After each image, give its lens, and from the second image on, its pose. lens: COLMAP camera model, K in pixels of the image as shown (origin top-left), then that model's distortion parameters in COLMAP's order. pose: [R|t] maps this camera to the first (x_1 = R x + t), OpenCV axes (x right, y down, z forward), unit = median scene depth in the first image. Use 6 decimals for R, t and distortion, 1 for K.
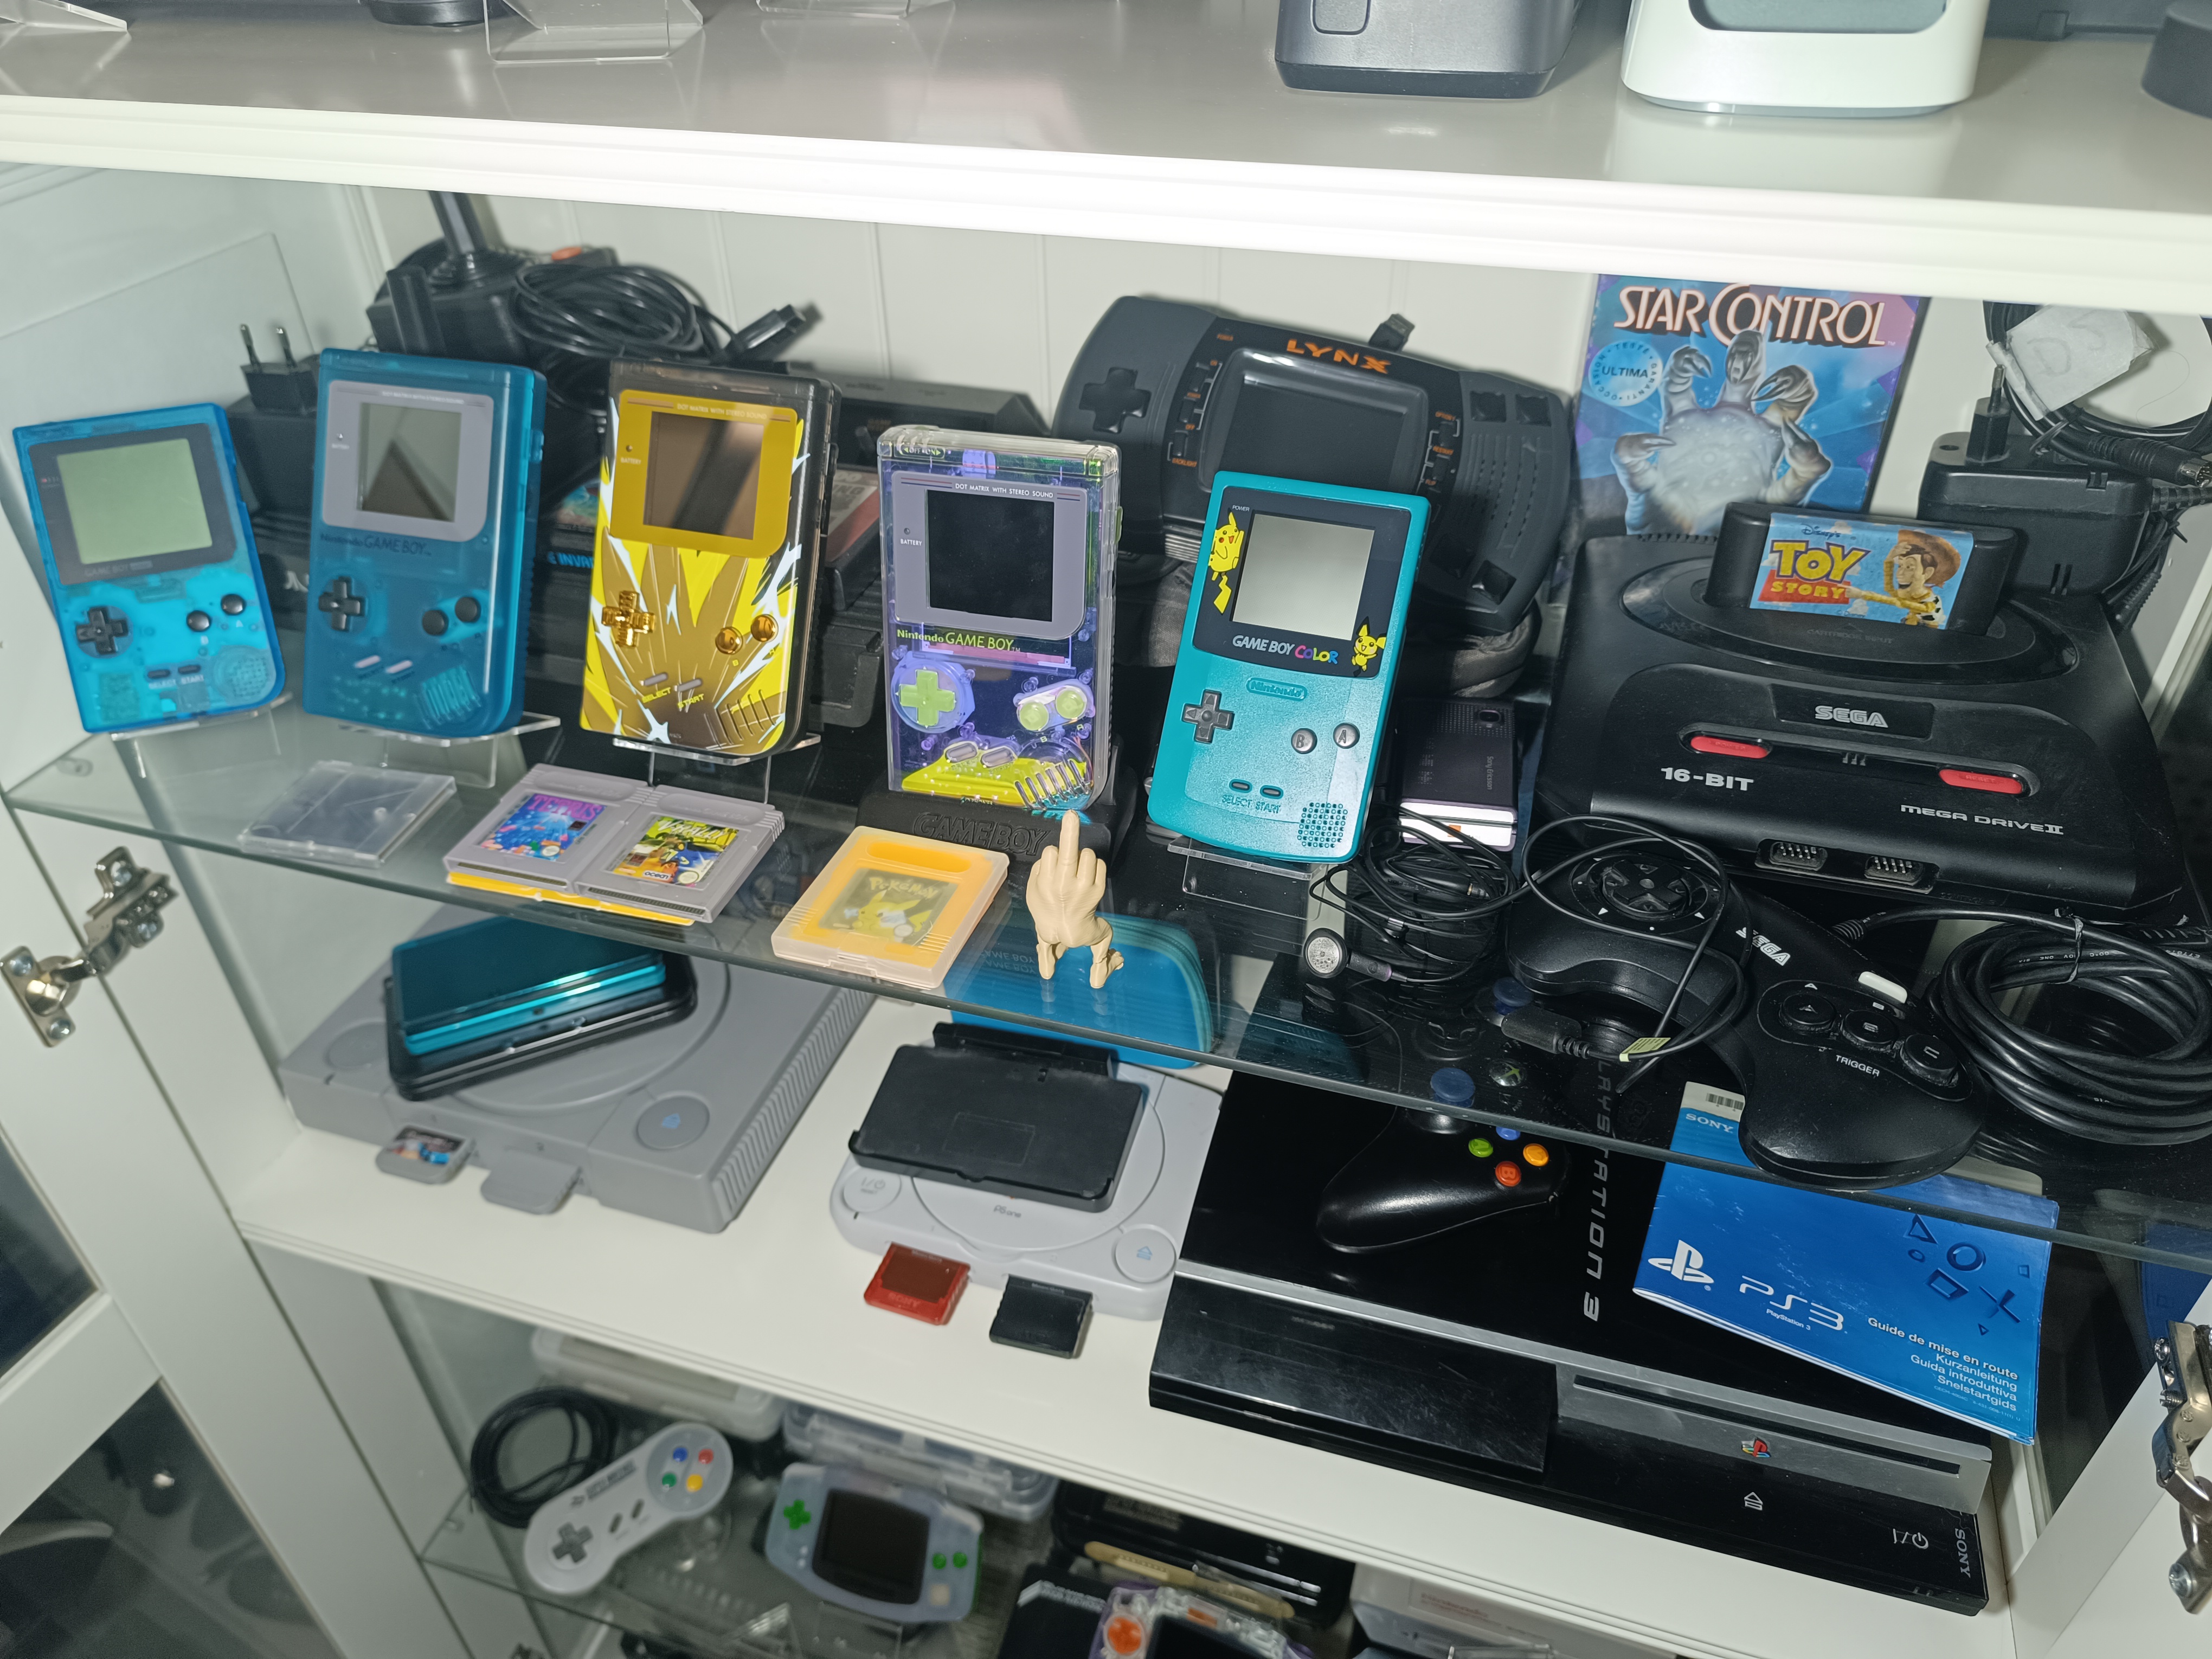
lens RADIAL K [[1527.1, 0, 1115.3], [0, 1527.1, 814.2], [0, 0, 1]] dist [0.005128, -0.023818]
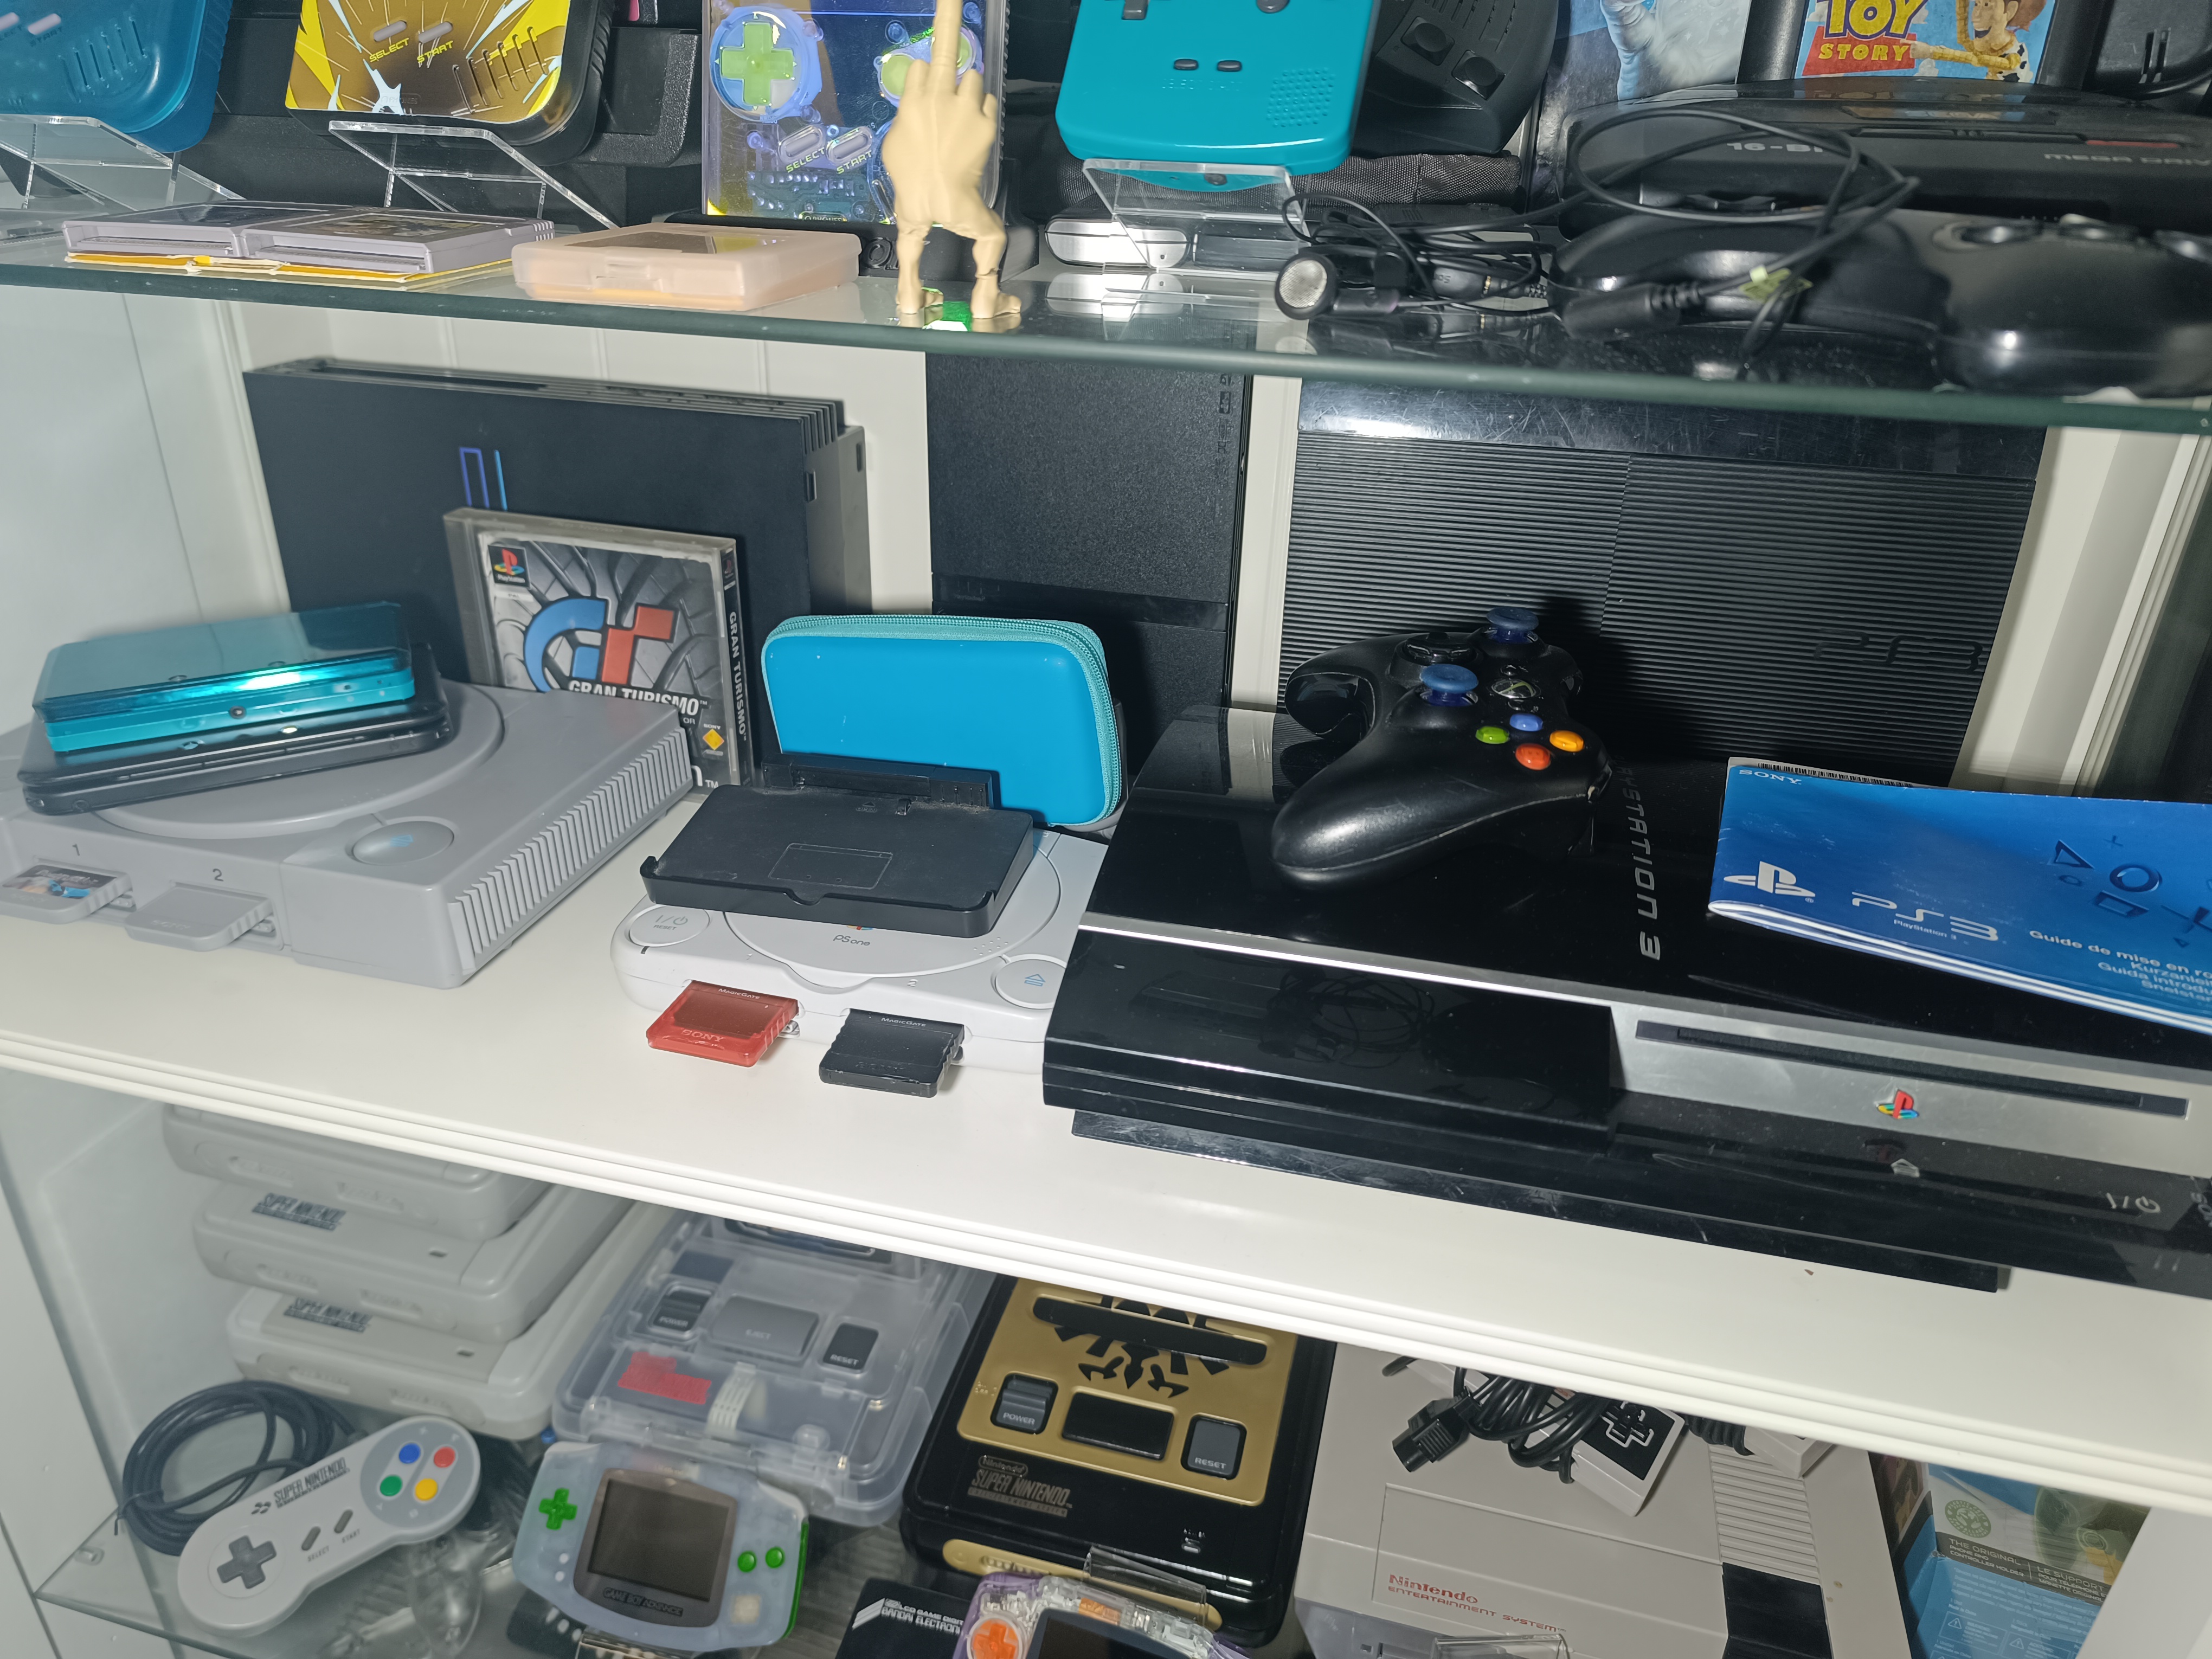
lens RADIAL K [[1538.5, 0, 1091.1], [0, 1538.5, 838.6], [0, 0, 1]] dist [0.012262, -0.030016]
pose [[0.997636, 0.014861, 0.067089, -0.004492], [-0.003817, 0.986809, -0.161841, 0.351207], [-0.068609, 0.161202, 0.984534, 0.255755]]
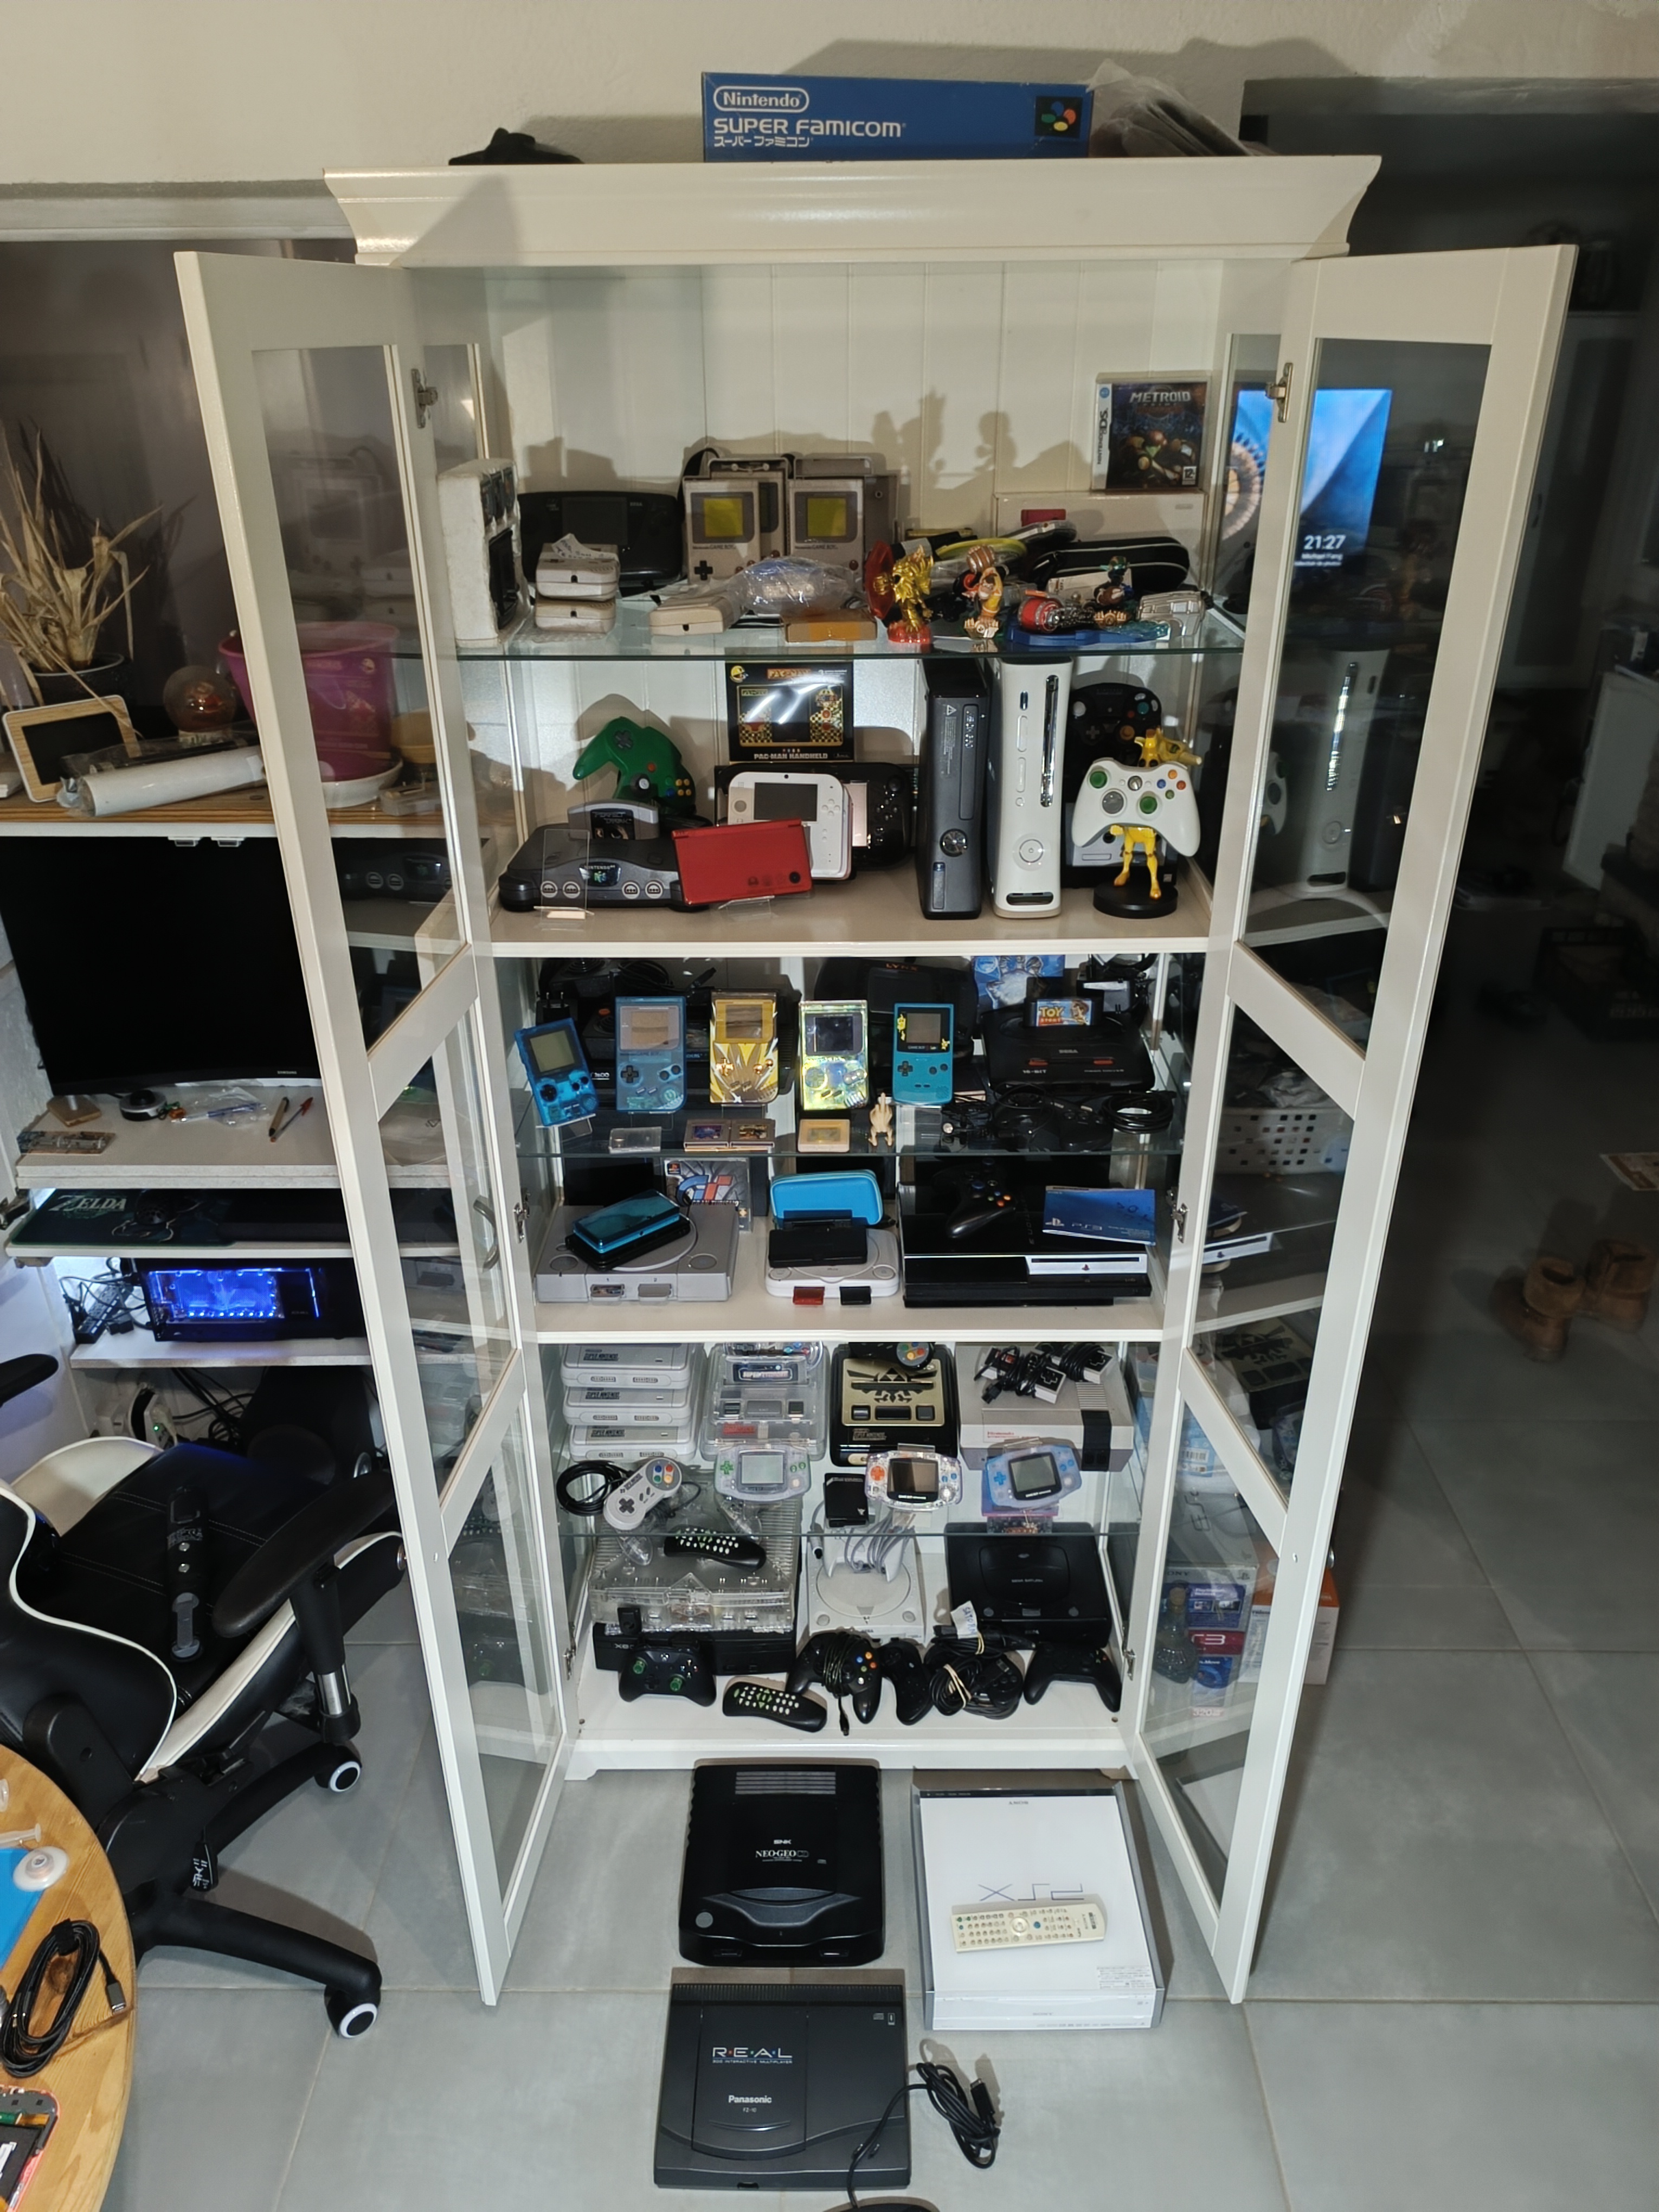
lens RADIAL K [[1485.7, 0, 829.5], [0, 1485.7, 1106.0], [0, 0, 1]] dist [0.003658, -0.004582]
pose [[0.957097, -0.123500, 0.262134, -0.798838], [0.166843, 0.974499, -0.150054, 0.397447], [-0.236917, 0.187351, 0.953294, -1.757882]]
